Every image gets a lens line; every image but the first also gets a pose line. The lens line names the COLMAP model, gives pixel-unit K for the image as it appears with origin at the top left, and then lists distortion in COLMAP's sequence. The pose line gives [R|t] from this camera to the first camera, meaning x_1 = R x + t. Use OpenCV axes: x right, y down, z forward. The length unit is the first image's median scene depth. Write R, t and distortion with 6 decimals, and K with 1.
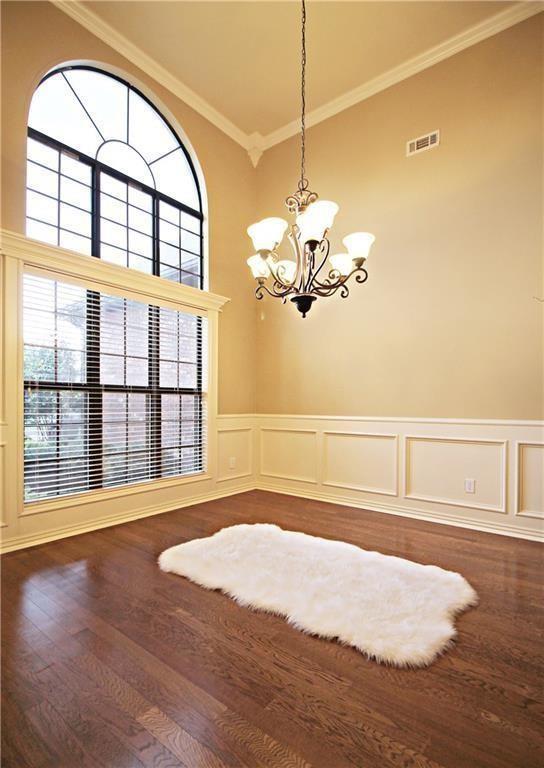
lens RADIAL K [[384.9, 0, 270.9], [0, 384.9, 407.4], [0, 0, 1]] dist [-0.000903, -0.000118]
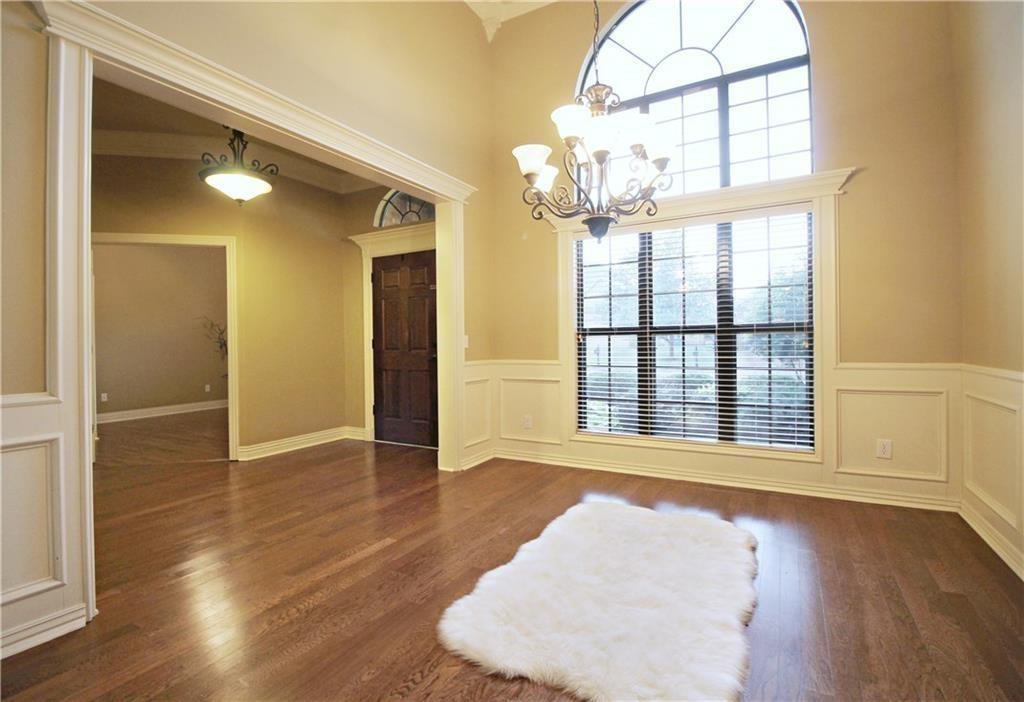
lens RADIAL K [[526.4, 0, 510.4], [0, 526.4, 337.6], [0, 0, 1]] dist [-0.002792, -0.000801]
pose [[0.142698, -0.017170, -0.989617, 0.847517], [-0.003849, 0.999832, -0.017903, -0.006583], [0.989759, 0.006364, 0.142608, 0.507732]]
